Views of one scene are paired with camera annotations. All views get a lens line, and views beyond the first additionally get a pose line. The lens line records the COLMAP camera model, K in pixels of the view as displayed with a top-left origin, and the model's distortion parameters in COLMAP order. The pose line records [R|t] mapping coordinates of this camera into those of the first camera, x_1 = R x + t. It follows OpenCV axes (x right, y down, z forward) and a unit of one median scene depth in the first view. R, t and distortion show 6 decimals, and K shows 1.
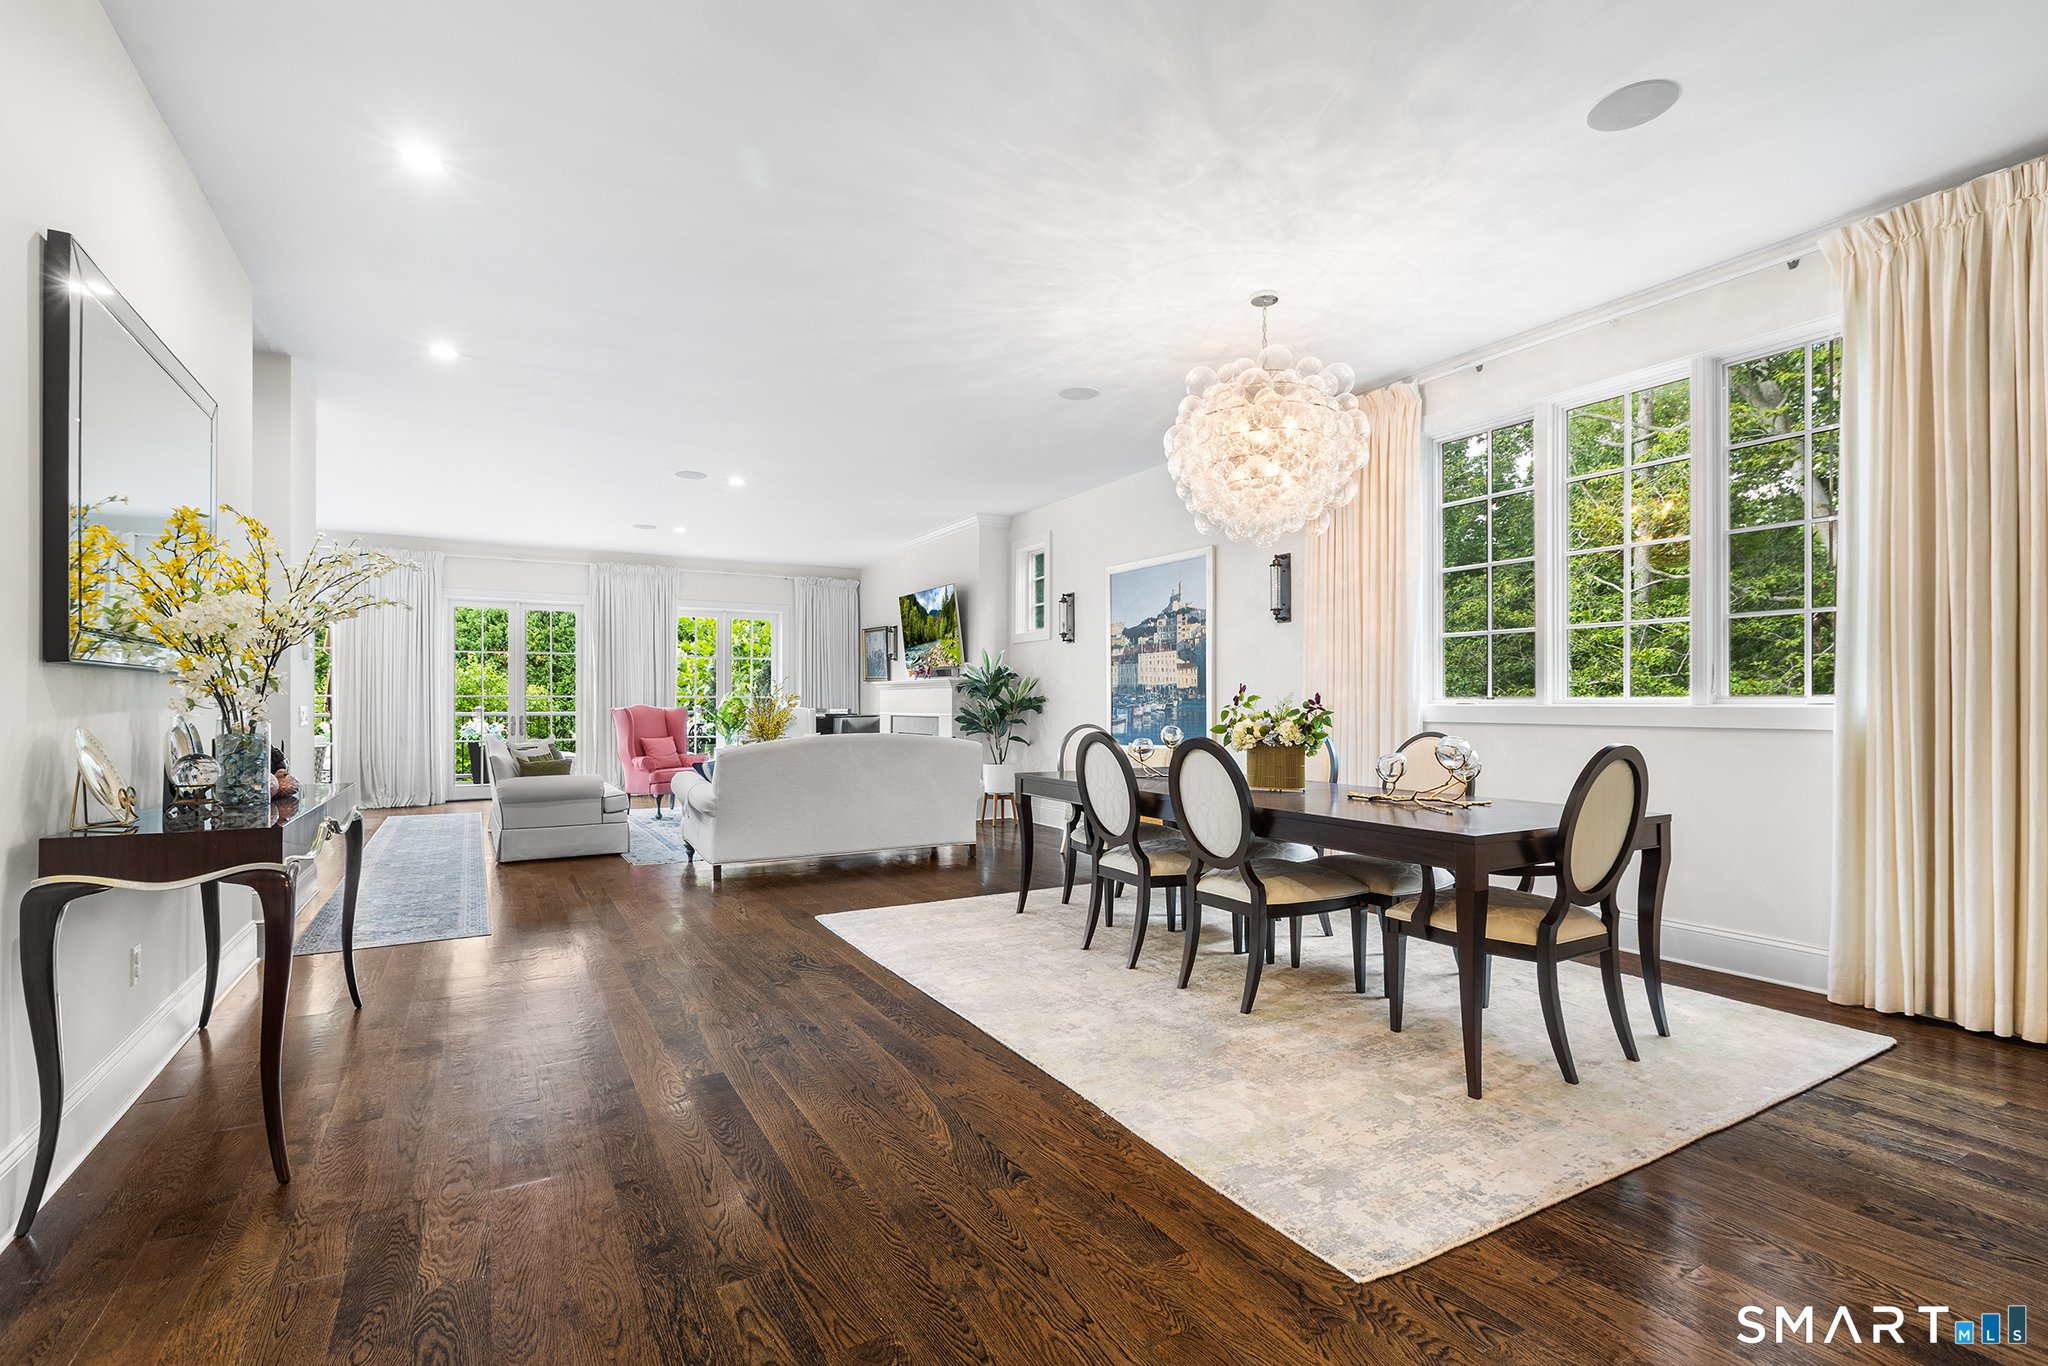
lens RADIAL K [[940.2, 0, 1022.0], [0, 940.2, 698.7], [0, 0, 1]] dist [0.002796, -0.001151]
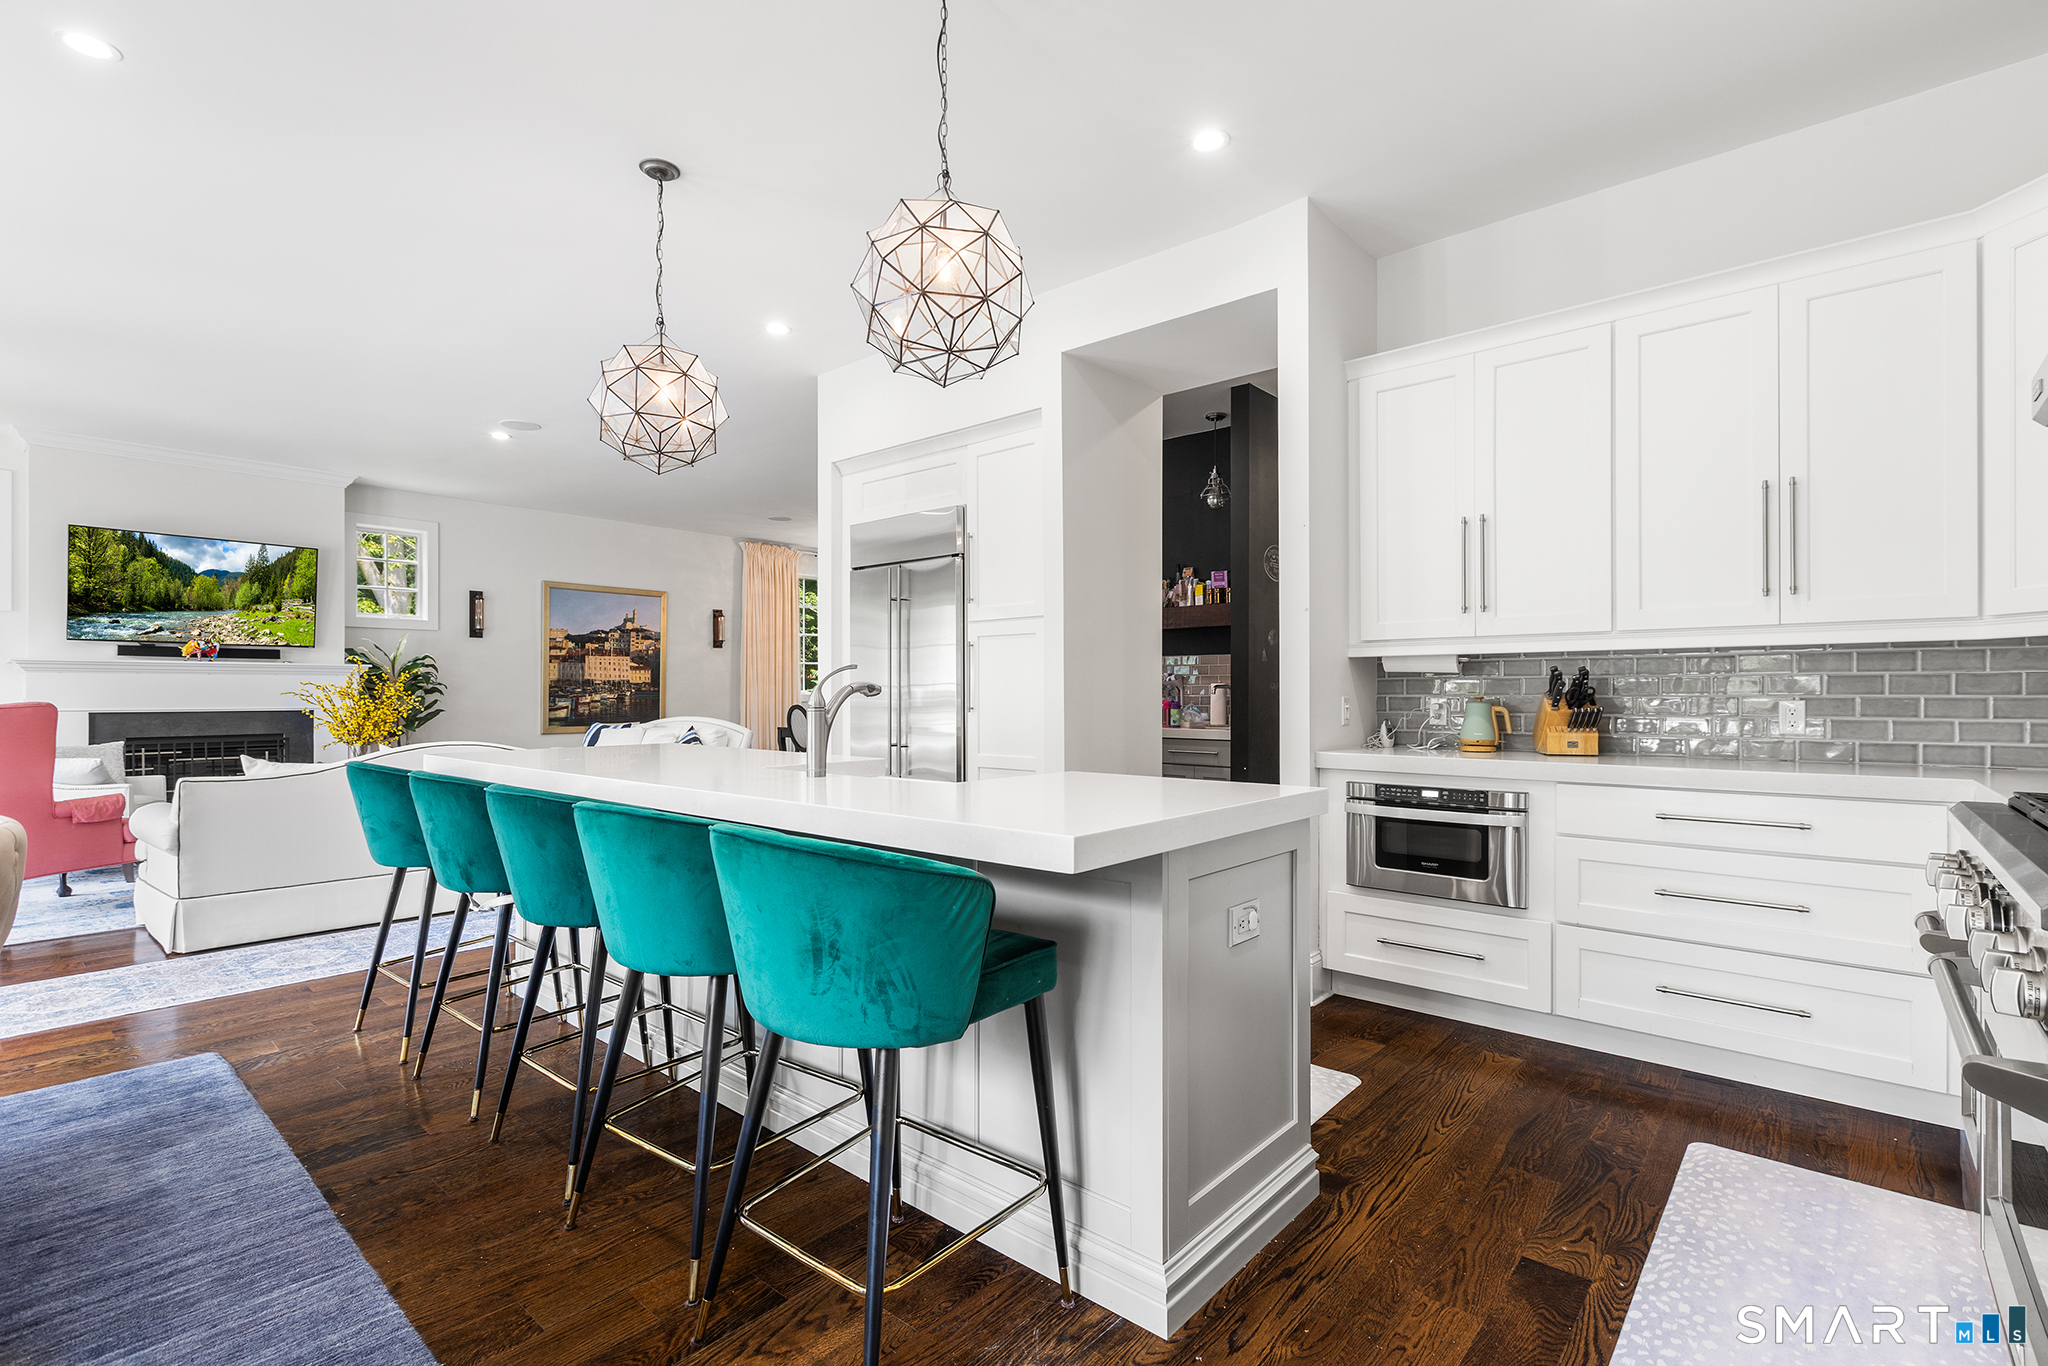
lens RADIAL K [[940.2, 0, 1025.8], [0, 940.2, 680.2], [0, 0, 1]] dist [0.002796, -0.001151]
pose [[-0.338100, 0.010070, 0.941056, -1.432247], [-0.002585, 0.999929, -0.011628, 0.000152], [-0.941107, -0.006364, -0.338050, 0.938870]]
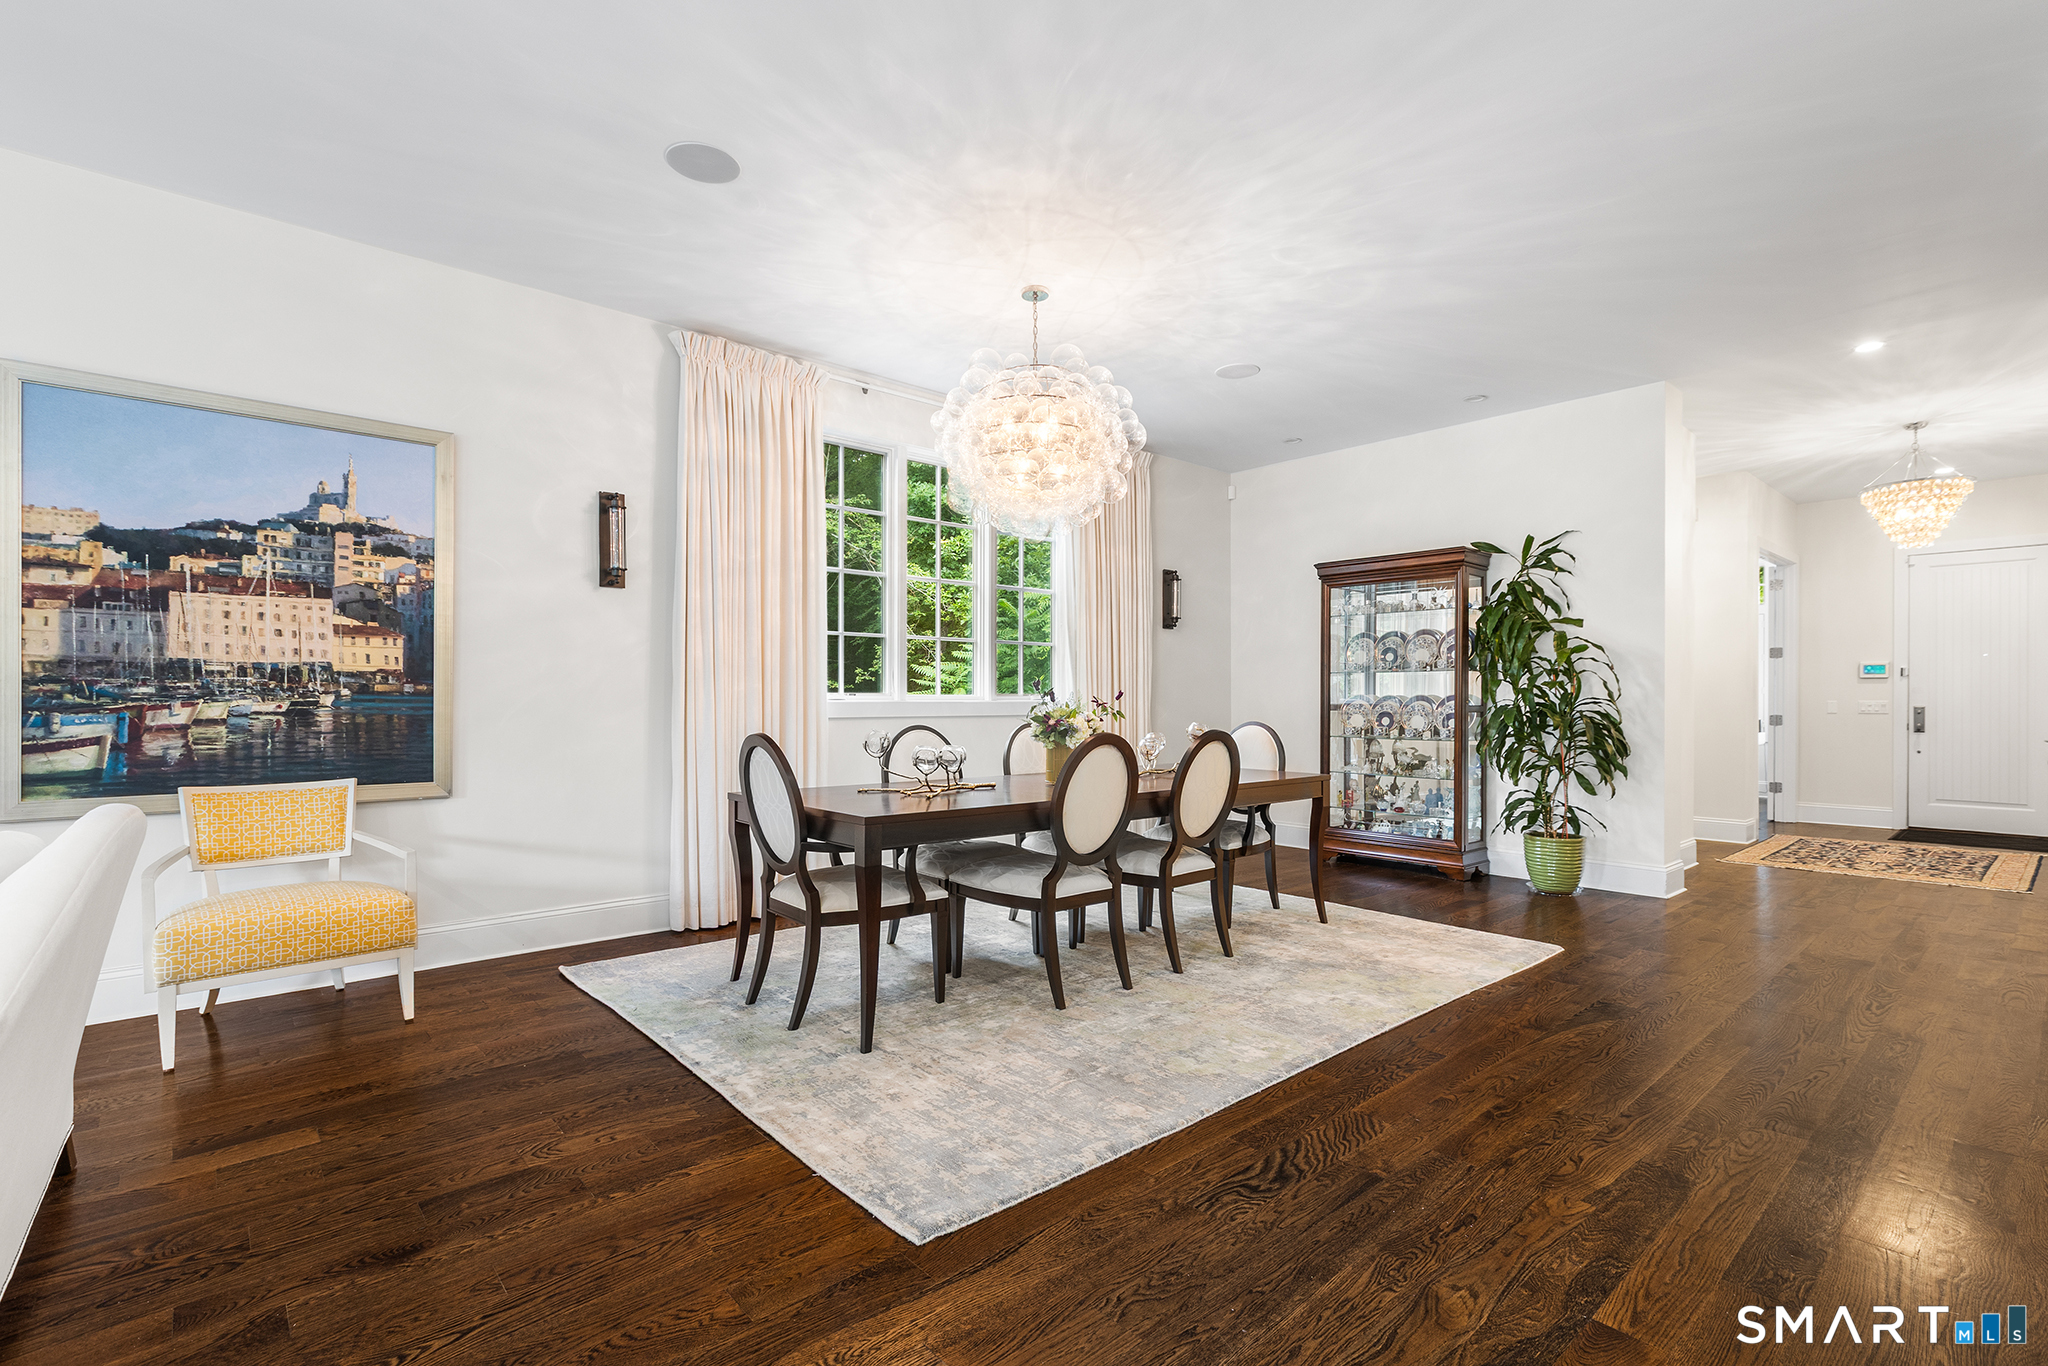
lens RADIAL K [[940.2, 0, 1023.7], [0, 940.2, 698.9], [0, 0, 1]] dist [0.002796, -0.001151]
pose [[-0.202806, 0.002508, 0.979216, -0.440681], [-0.003770, 0.999987, -0.003342, 0.004785], [-0.979212, -0.004369, -0.202794, 0.745944]]
